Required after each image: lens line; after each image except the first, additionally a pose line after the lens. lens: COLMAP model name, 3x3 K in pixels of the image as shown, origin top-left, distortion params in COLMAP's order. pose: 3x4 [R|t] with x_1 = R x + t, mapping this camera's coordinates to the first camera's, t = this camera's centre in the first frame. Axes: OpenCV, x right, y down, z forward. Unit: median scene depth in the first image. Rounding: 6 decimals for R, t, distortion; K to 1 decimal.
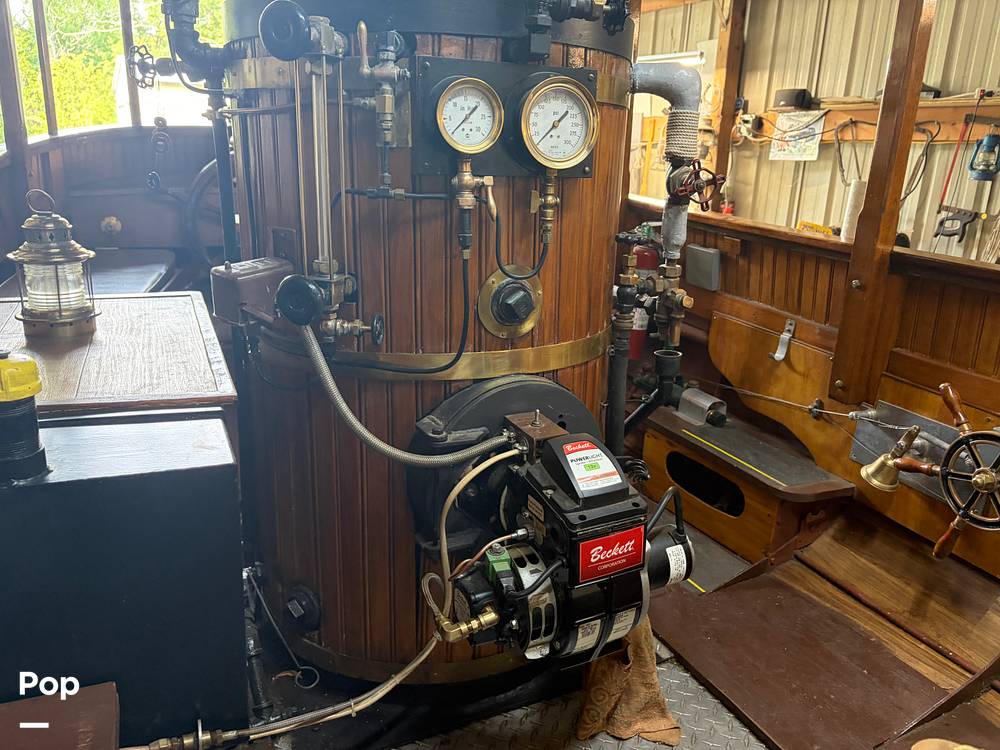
lens RADIAL K [[763.0, 0, 499.4], [0, 763.0, 373.4], [0, 0, 1]] dist [0.044116, -0.049064]
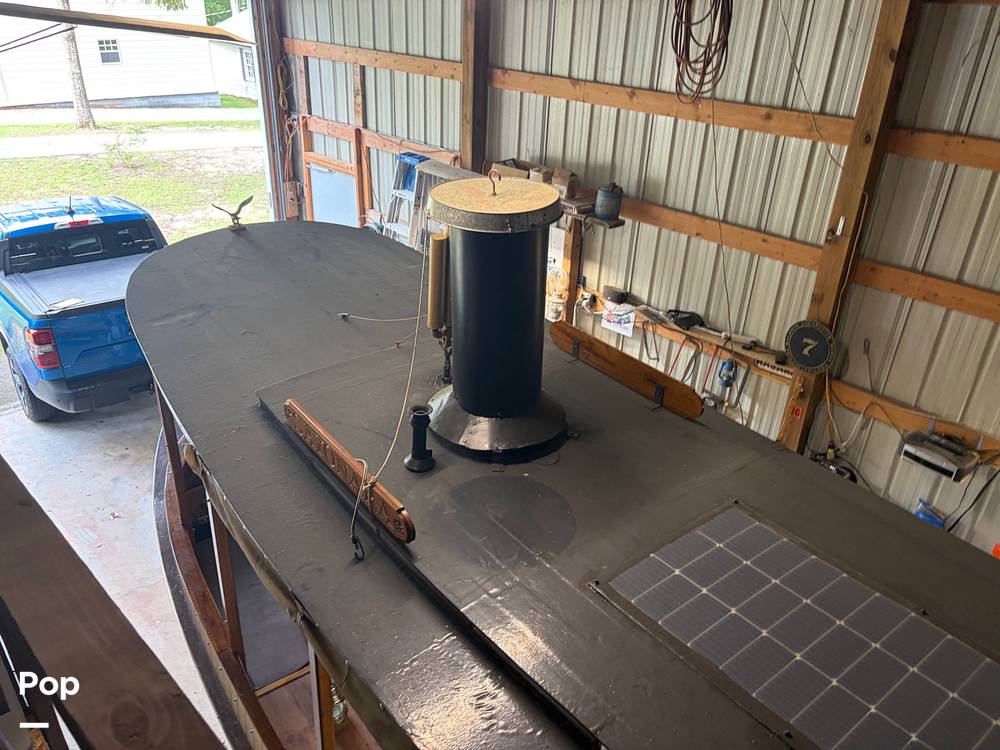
lens RADIAL K [[763.0, 0, 500.4], [0, 763.0, 373.5], [0, 0, 1]] dist [0.044116, -0.049064]
pose [[0.974603, -0.089271, 0.205379, -0.144815], [0.047016, 0.978237, 0.202095, -0.505065], [-0.218951, -0.187306, 0.957589, -0.373751]]
